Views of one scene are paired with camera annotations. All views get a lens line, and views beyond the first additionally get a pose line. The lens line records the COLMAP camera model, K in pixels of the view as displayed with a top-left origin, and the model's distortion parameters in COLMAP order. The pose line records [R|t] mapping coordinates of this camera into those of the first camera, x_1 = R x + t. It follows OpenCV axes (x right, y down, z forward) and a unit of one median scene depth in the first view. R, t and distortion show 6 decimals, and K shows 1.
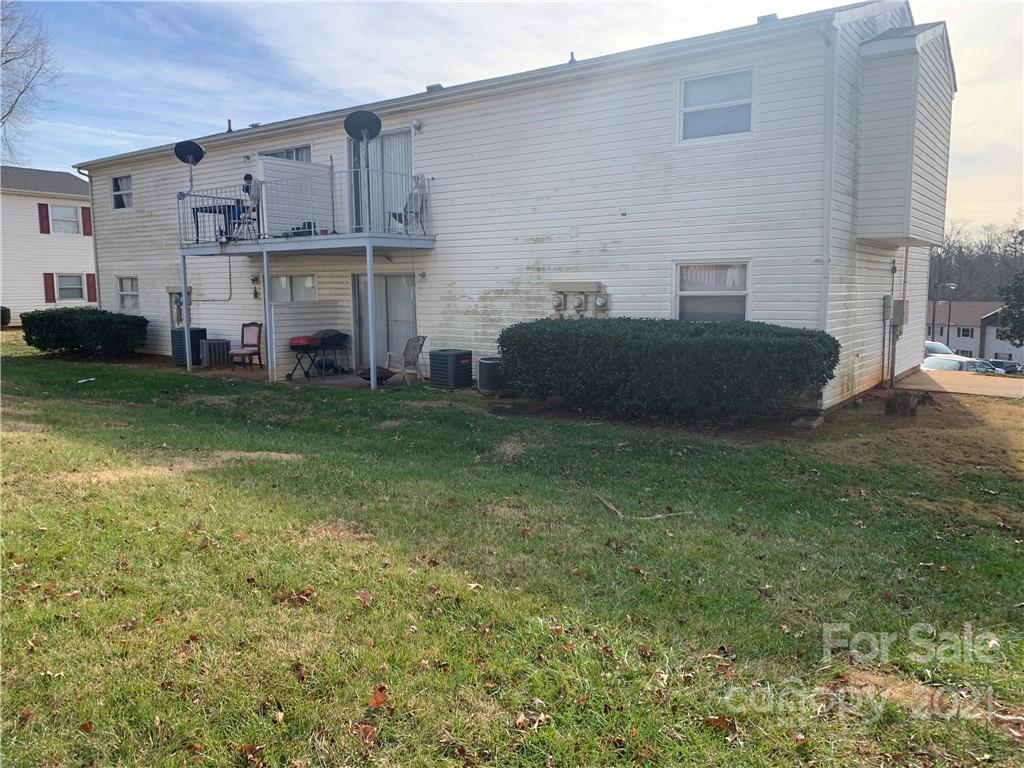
lens RADIAL K [[786.7, 0, 516.0], [0, 786.7, 393.7], [0, 0, 1]] dist [0.007584, -0.013702]
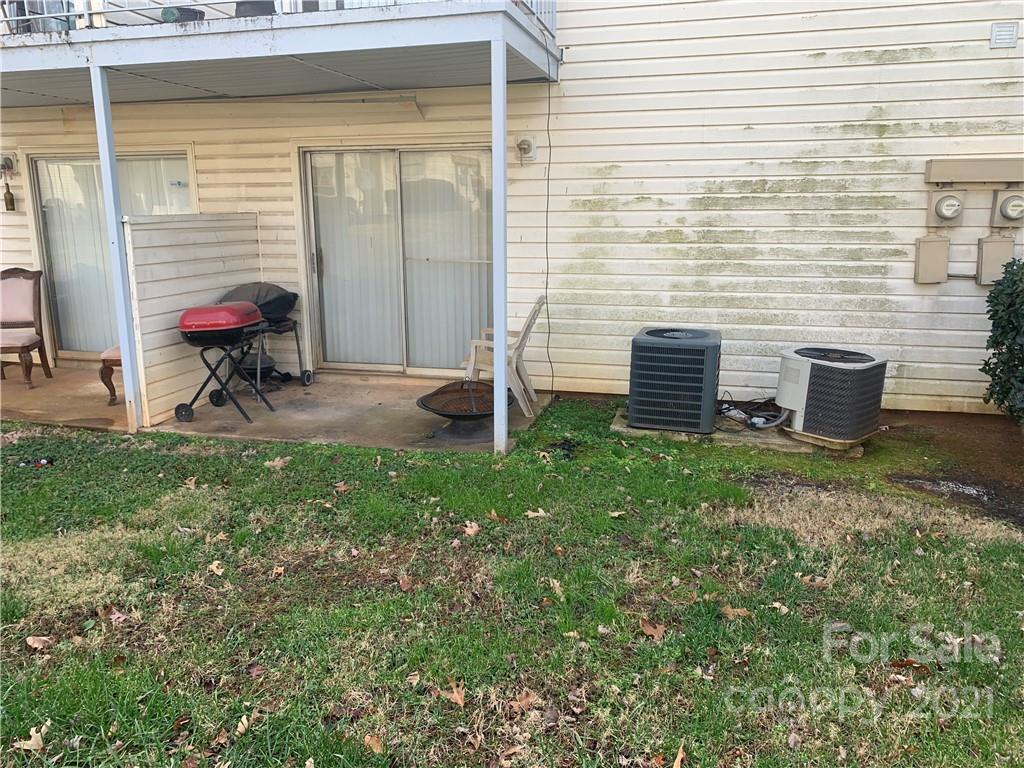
lens RADIAL K [[786.7, 0, 505.9], [0, 786.7, 390.9], [0, 0, 1]] dist [0.007584, -0.013702]
pose [[0.936552, -0.078788, 0.341559, -0.272916], [0.047983, 0.994055, 0.097732, -0.062179], [-0.347229, -0.075142, 0.934765, 0.586510]]
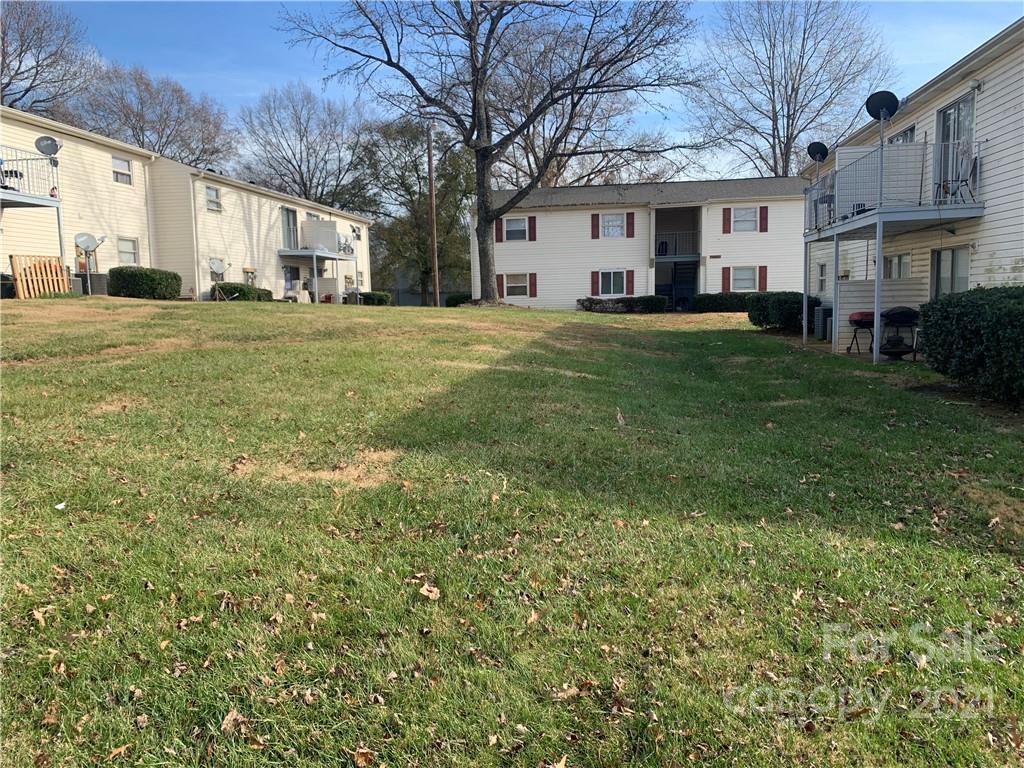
lens RADIAL K [[786.7, 0, 508.6], [0, 786.7, 383.2], [0, 0, 1]] dist [0.007584, -0.013702]
pose [[0.470755, 0.084807, -0.878178, 0.439412], [-0.085604, 0.995064, 0.050206, 0.008857], [0.878101, 0.051541, 0.475691, 0.087639]]
